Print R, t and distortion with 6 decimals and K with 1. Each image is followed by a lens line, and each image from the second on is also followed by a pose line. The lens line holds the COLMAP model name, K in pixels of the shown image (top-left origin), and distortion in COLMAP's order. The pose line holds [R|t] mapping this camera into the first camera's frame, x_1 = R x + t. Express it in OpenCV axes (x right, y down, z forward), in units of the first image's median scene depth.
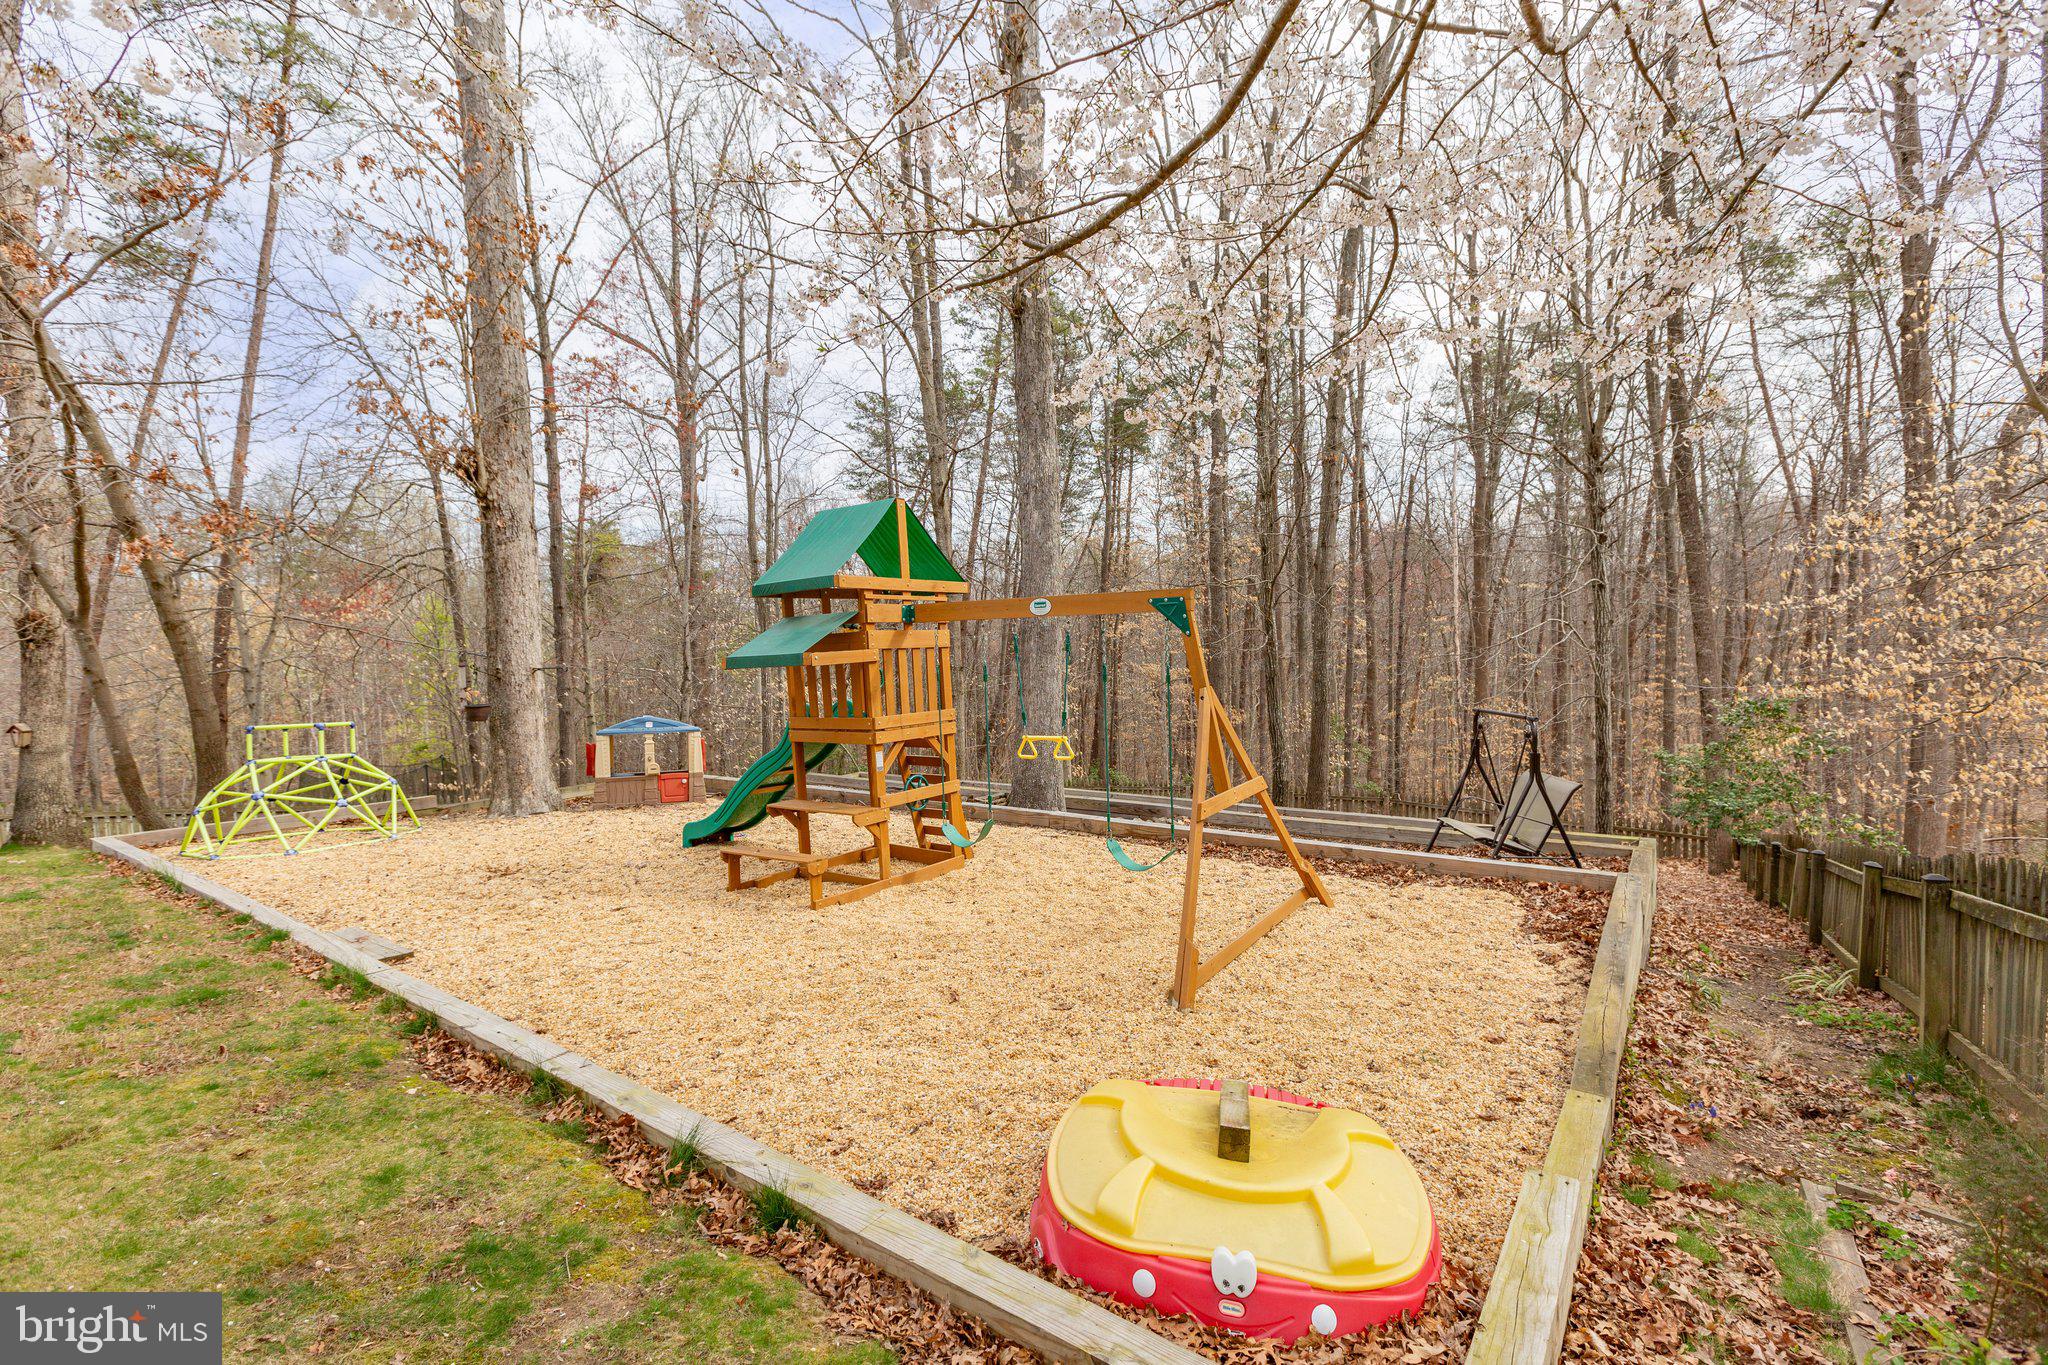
lens RADIAL K [[956.0, 0, 1024.0], [0, 956.0, 682.5], [0, 0, 1]] dist [0.000645, -0.000360]
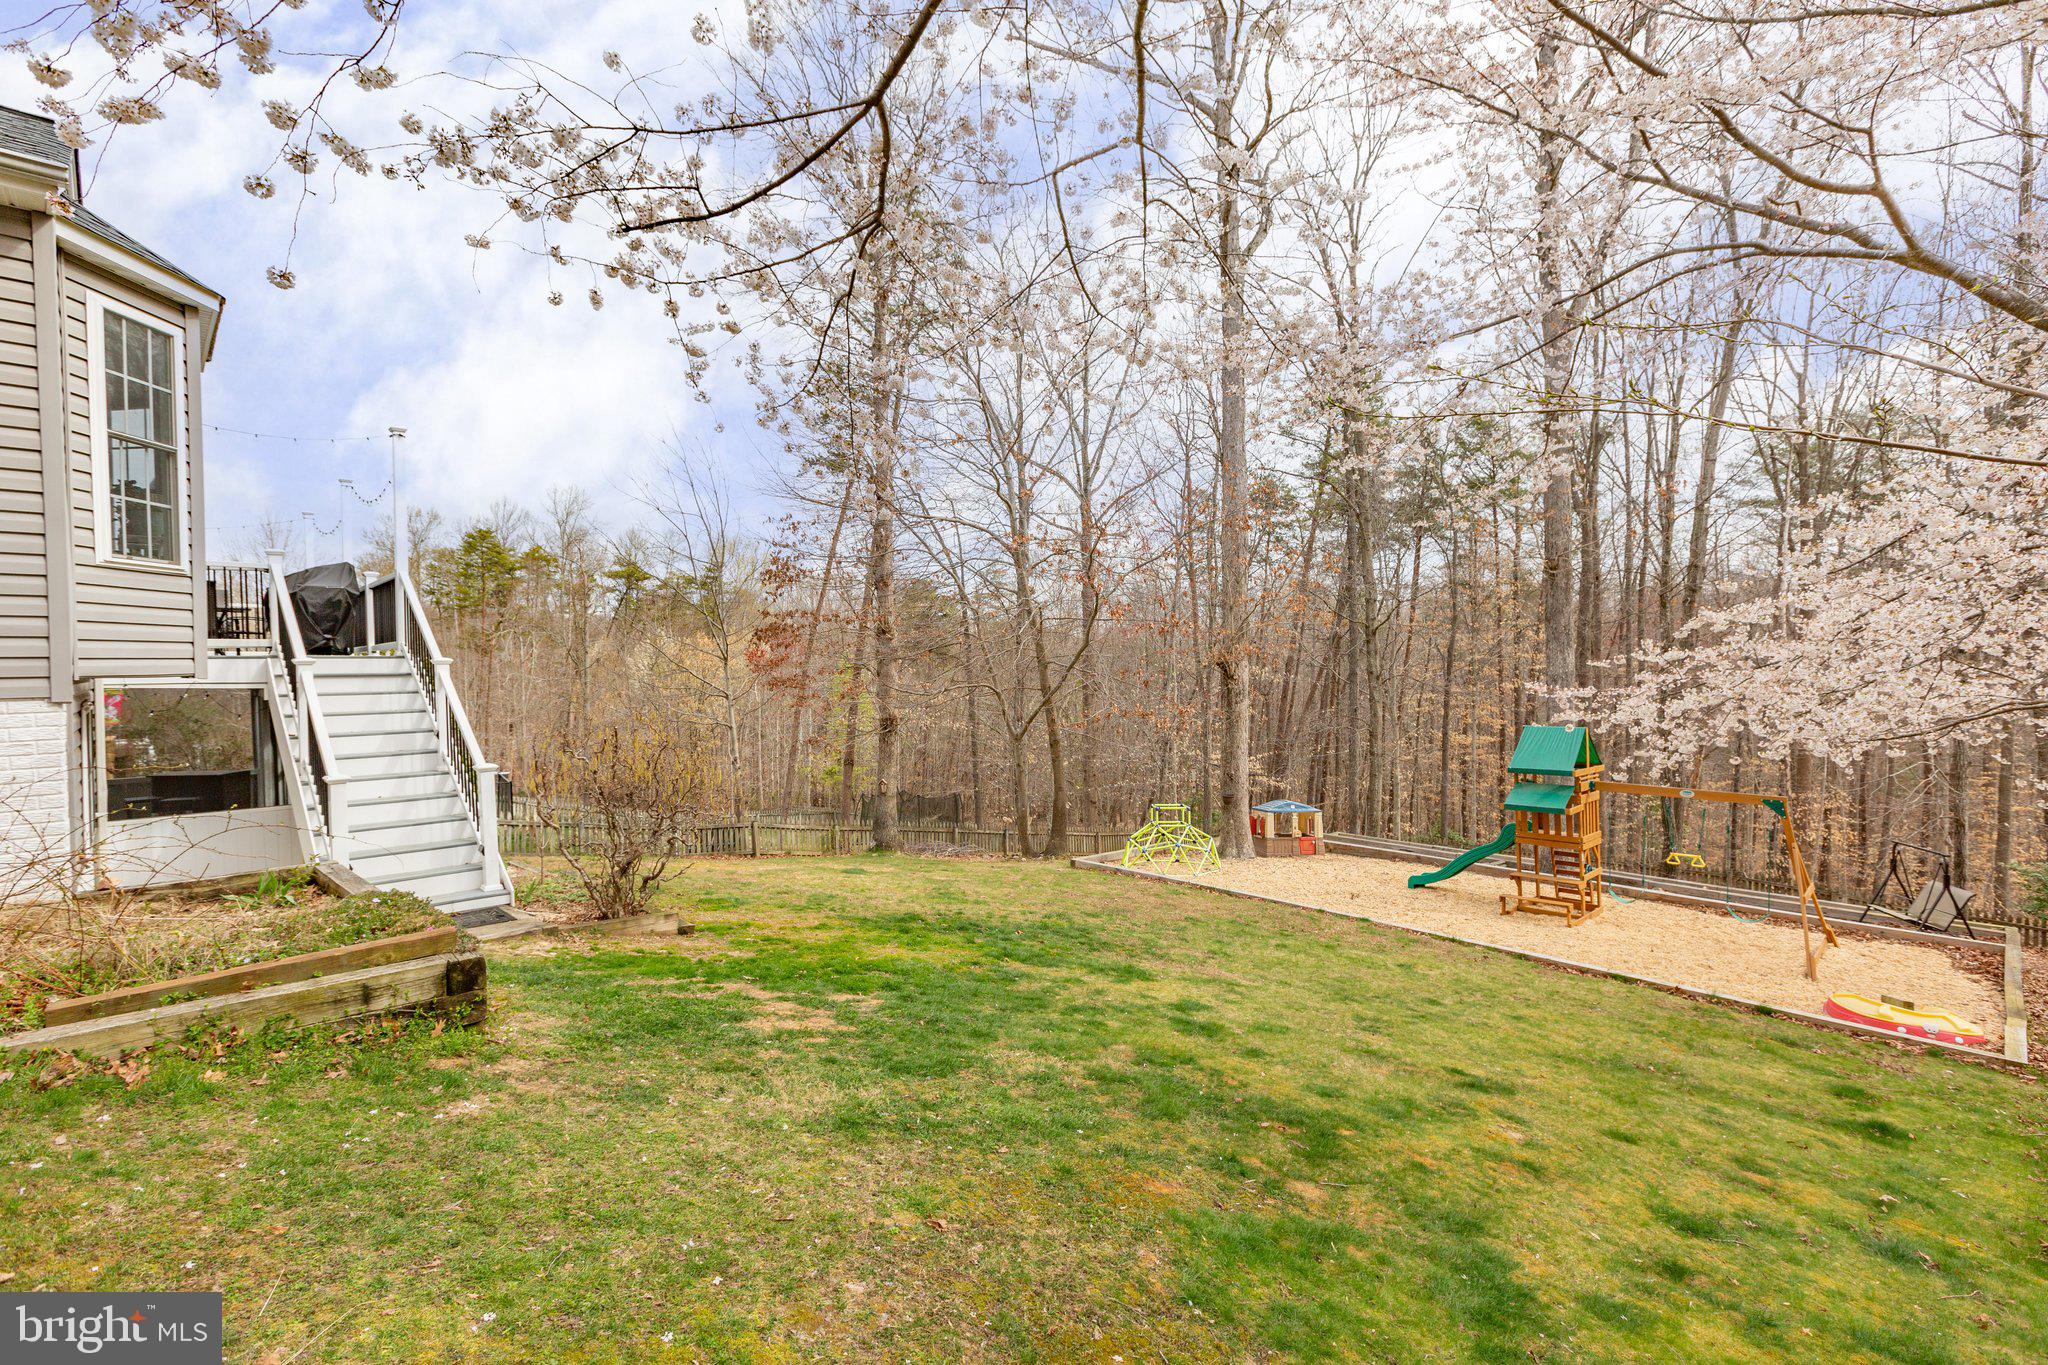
lens RADIAL K [[956.0, 0, 1024.0], [0, 956.0, 682.5], [0, 0, 1]] dist [0.000645, -0.000360]
pose [[0.979496, 0.035310, -0.198343, -0.838943], [-0.040809, 0.998886, -0.023706, -0.177567], [0.197285, 0.031314, 0.979846, -1.138014]]
